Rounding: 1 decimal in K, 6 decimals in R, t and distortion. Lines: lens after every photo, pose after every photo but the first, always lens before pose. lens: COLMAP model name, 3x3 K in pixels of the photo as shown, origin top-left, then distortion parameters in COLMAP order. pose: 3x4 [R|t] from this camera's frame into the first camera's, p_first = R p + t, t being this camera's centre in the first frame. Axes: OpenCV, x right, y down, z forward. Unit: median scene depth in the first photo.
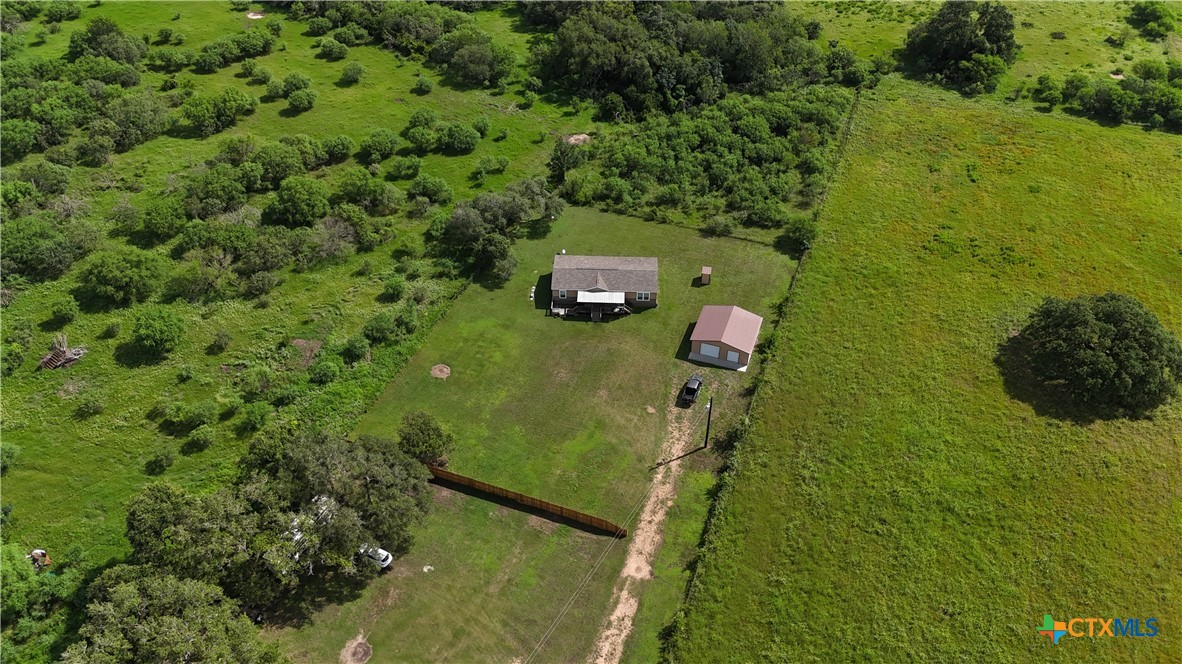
lens RADIAL K [[861.7, 0, 591.0], [0, 861.7, 332.0], [0, 0, 1]] dist [0.126752, -0.096479]
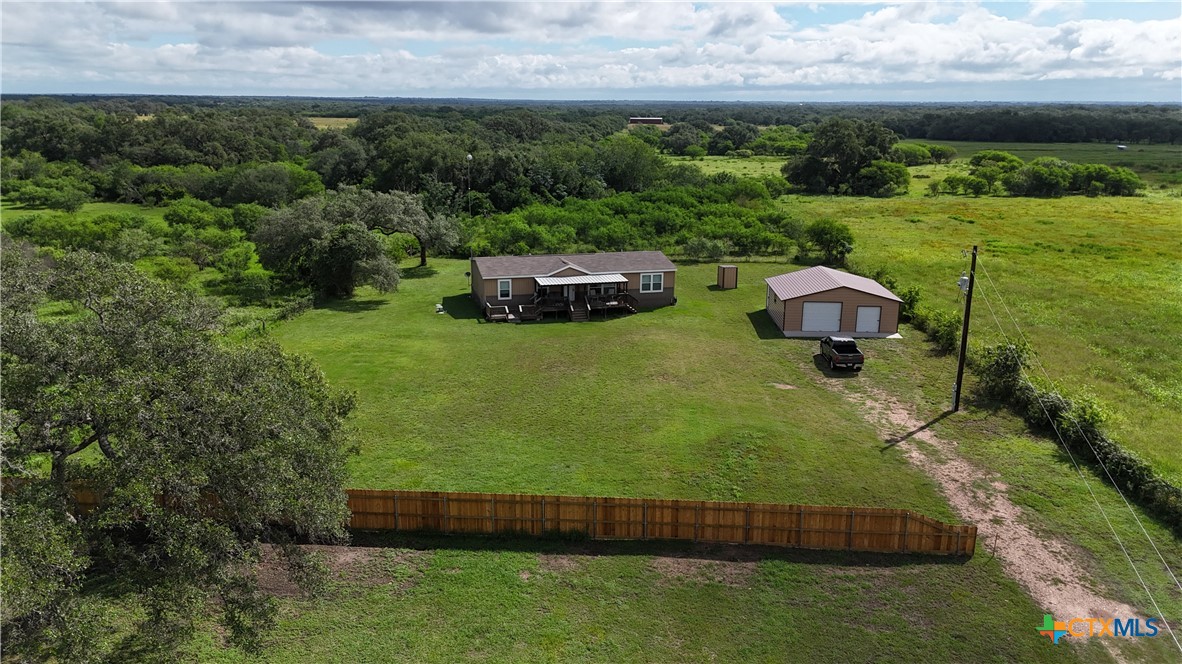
lens RADIAL K [[866.9, 0, 592.0], [0, 866.9, 334.8], [0, 0, 1]] dist [0.089606, -0.099815]
pose [[0.955112, -0.070808, 0.287659, -0.144567], [0.189405, 0.892584, -0.409170, 0.218939], [-0.227787, 0.445287, 0.865929, 0.586503]]
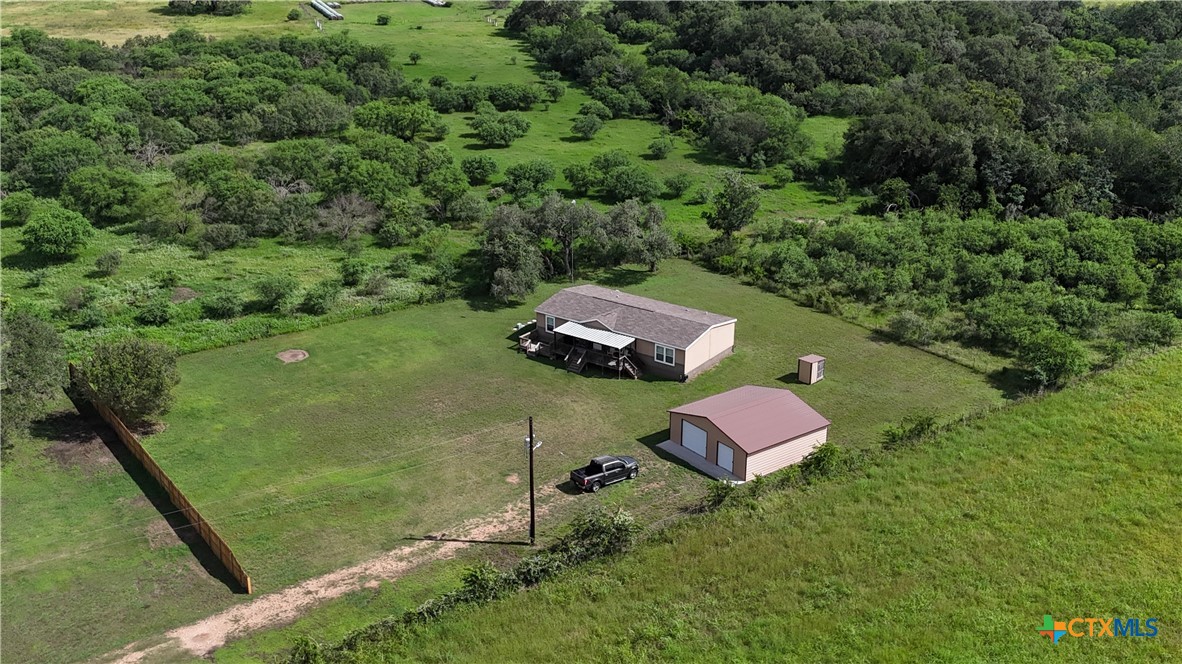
lens RADIAL K [[1197.0, 0, 591.0], [0, 1197.0, 332.0], [0, 0, 1]] dist [0.137581, -0.255009]
pose [[0.837637, 0.199403, -0.508529, 0.440854], [-0.360566, 0.901183, -0.240545, 0.159653], [0.410312, 0.384848, 0.826762, 0.354662]]
